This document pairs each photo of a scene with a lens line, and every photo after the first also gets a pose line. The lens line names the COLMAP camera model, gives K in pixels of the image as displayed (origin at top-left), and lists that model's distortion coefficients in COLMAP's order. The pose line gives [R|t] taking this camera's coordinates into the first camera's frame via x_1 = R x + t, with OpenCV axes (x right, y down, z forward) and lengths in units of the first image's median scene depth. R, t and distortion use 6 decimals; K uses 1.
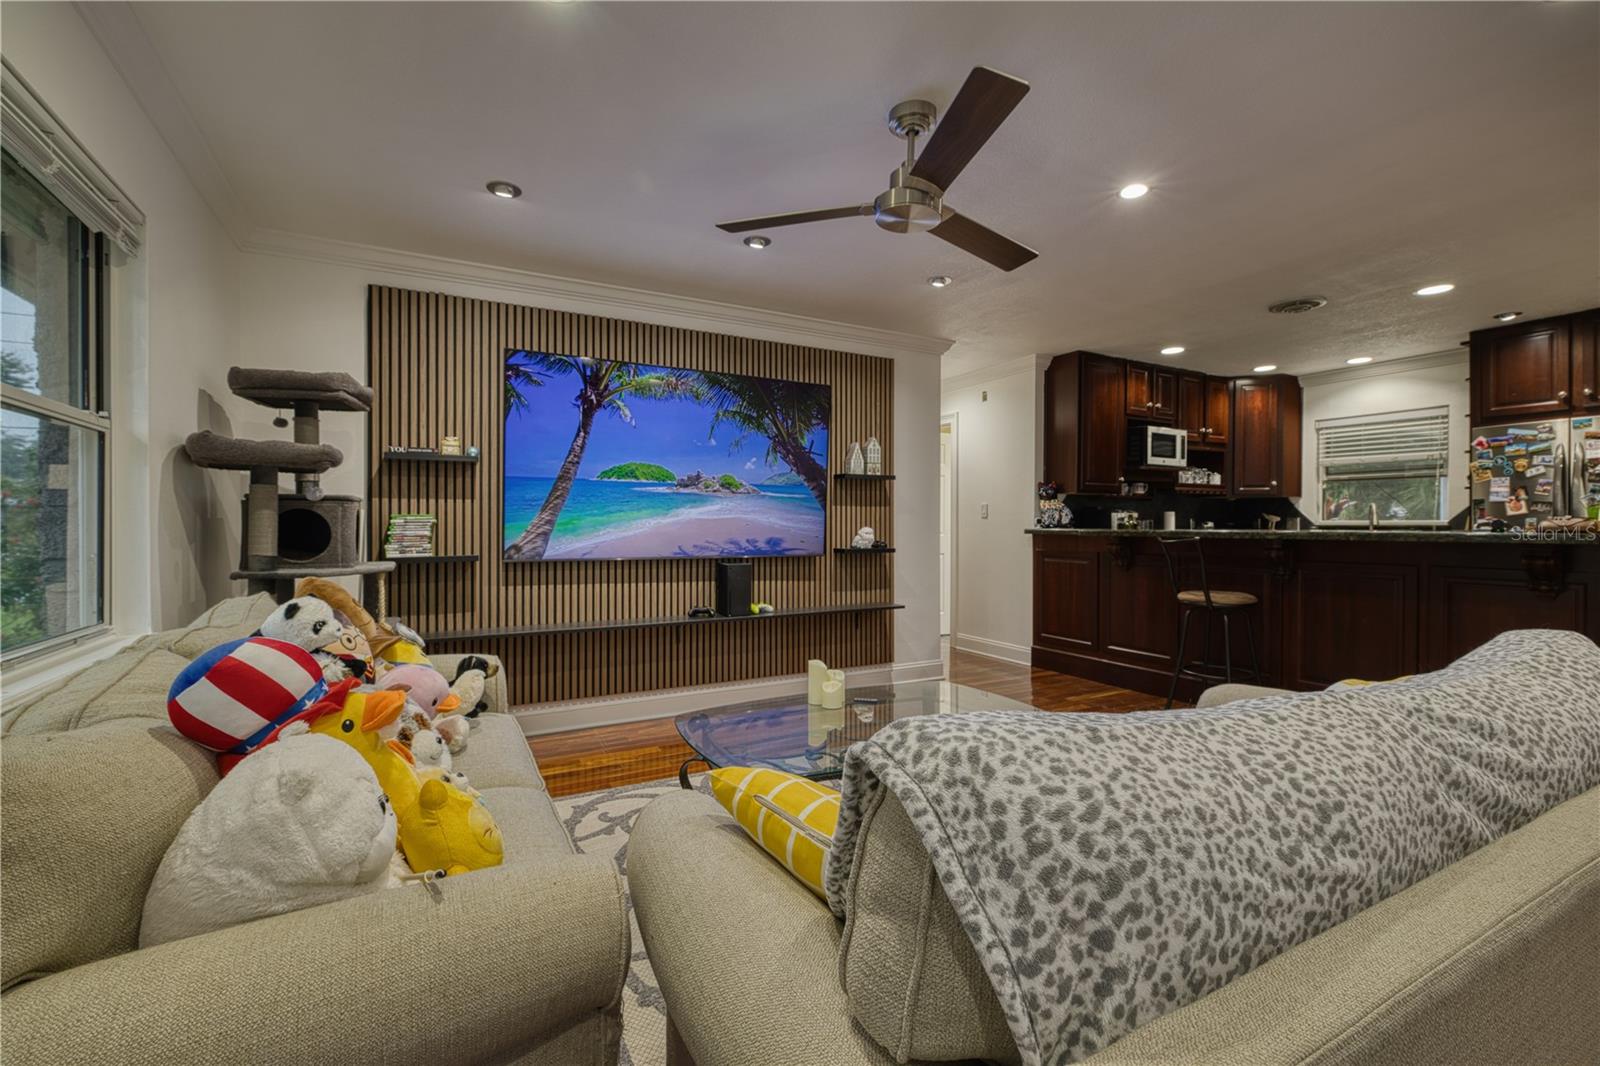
lens RADIAL K [[686.3, 0, 798.1], [0, 686.3, 528.7], [0, 0, 1]] dist [-0.000573, 0.000565]
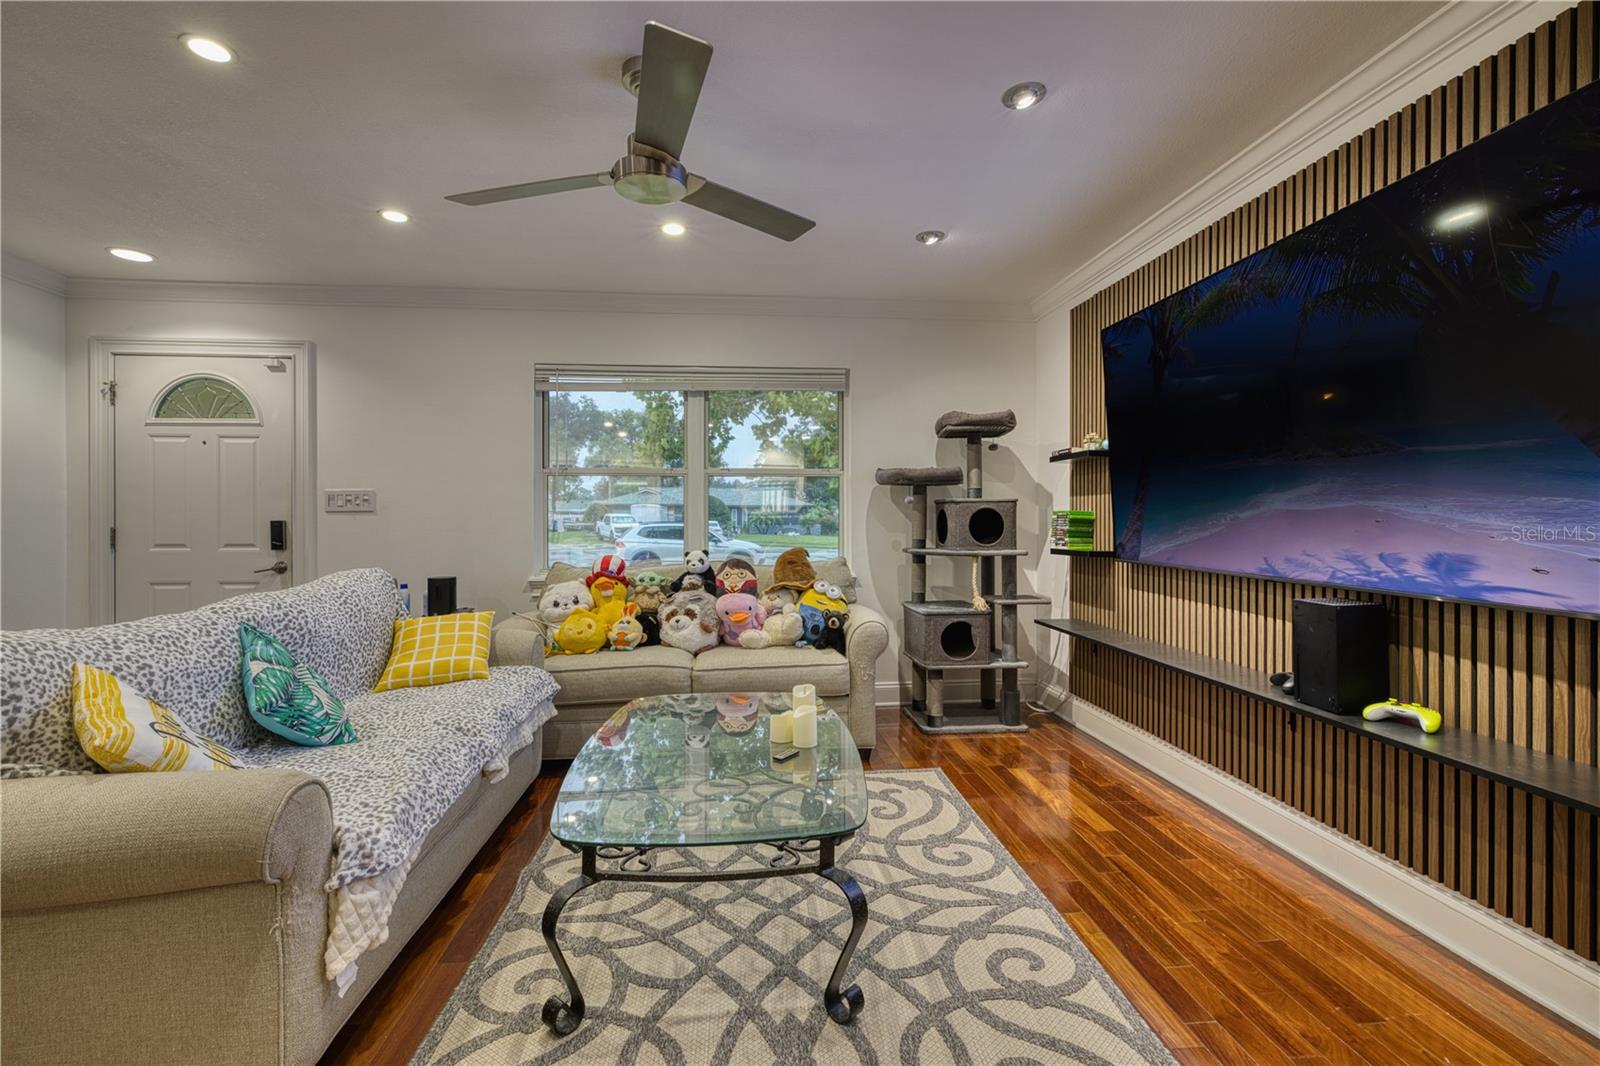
lens RADIAL K [[700.4, 0, 796.8], [0, 700.4, 518.4], [0, 0, 1]] dist [0.000801, 0.000467]
pose [[-0.389812, 0.000923, -0.920894, 0.466113], [-0.004965, 0.999983, 0.003104, -0.007017], [0.920881, 0.005782, -0.389801, 0.759990]]
